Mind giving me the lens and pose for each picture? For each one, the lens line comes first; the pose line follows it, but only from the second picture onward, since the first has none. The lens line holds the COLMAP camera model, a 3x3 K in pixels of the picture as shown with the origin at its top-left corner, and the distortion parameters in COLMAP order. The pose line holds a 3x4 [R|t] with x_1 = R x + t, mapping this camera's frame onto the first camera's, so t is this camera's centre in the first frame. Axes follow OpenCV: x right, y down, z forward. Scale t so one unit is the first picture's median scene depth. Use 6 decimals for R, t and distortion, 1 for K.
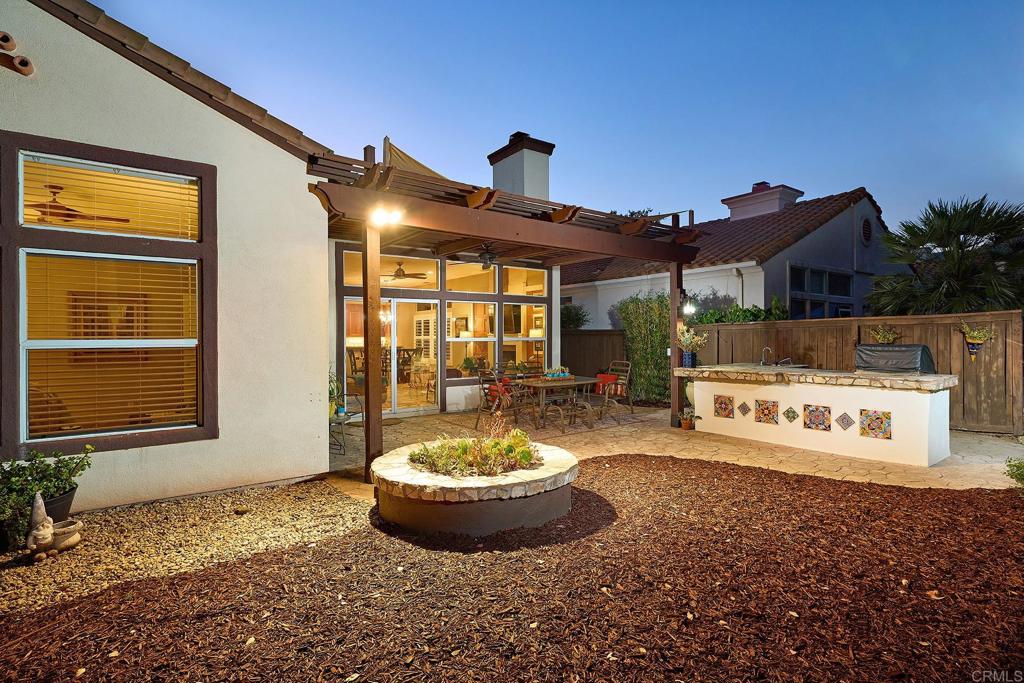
lens RADIAL K [[502.8, 0, 514.8], [0, 502.8, 337.9], [0, 0, 1]] dist [-0.000763, 0.000004]
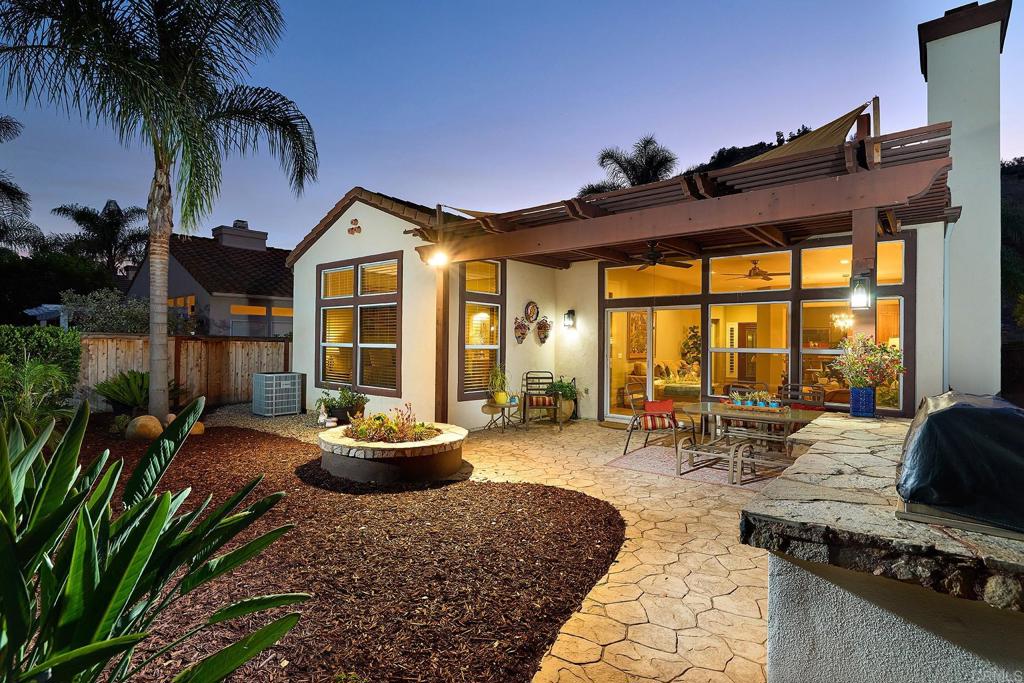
lens RADIAL K [[502.8, 0, 514.8], [0, 502.8, 337.9], [0, 0, 1]] dist [-0.000763, 0.000004]
pose [[0.275953, -0.001682, -0.961170, 0.935105], [-0.012055, 0.999914, -0.005211, -0.011647], [0.961096, 0.013025, 0.275909, 0.637111]]
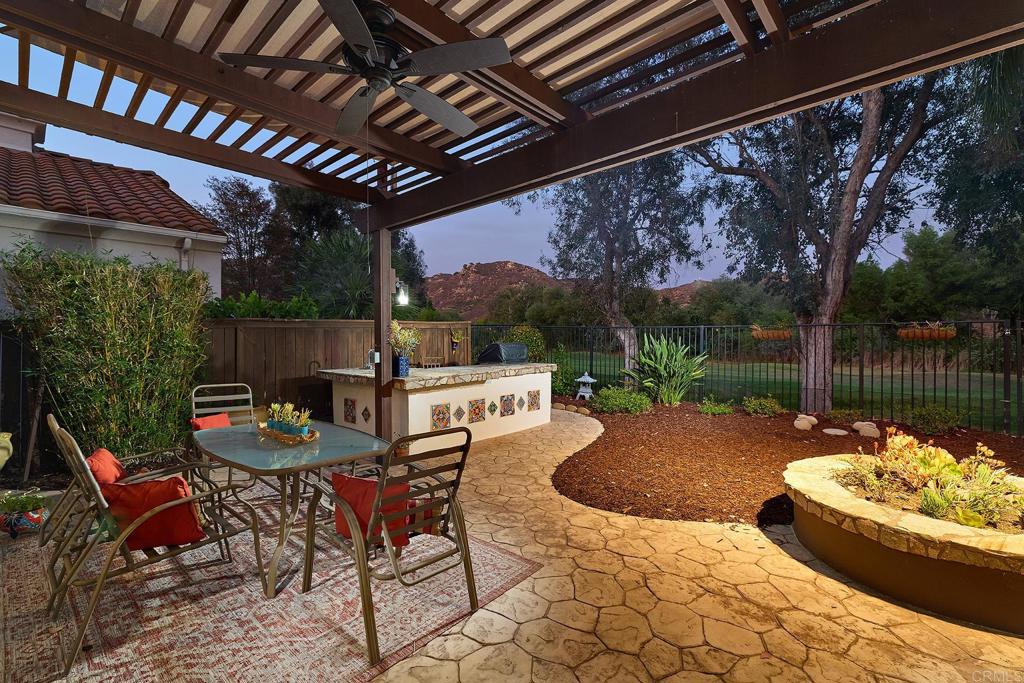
lens RADIAL K [[452.7, 0, 488.8], [0, 452.7, 337.5], [0, 0, 1]] dist [-0.000064, -0.000045]
pose [[-0.195265, 0.010429, 0.980695, -0.414055], [0.009340, 0.999918, -0.008774, 0.009599], [-0.980706, 0.007447, -0.195346, 1.226726]]
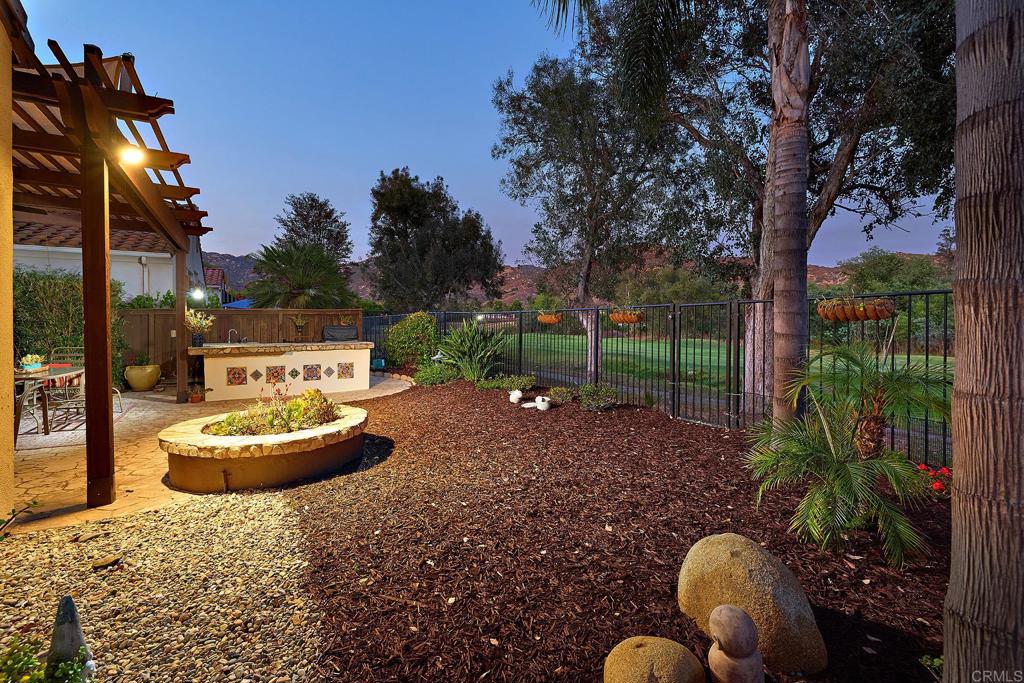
lens RADIAL K [[452.7, 0, 488.8], [0, 452.7, 337.5], [0, 0, 1]] dist [-0.000064, -0.000045]
pose [[0.125835, -0.020450, 0.991840, -0.699762], [0.004829, 0.999788, 0.020001, 0.025162], [-0.992039, 0.002273, 0.125907, 0.280115]]
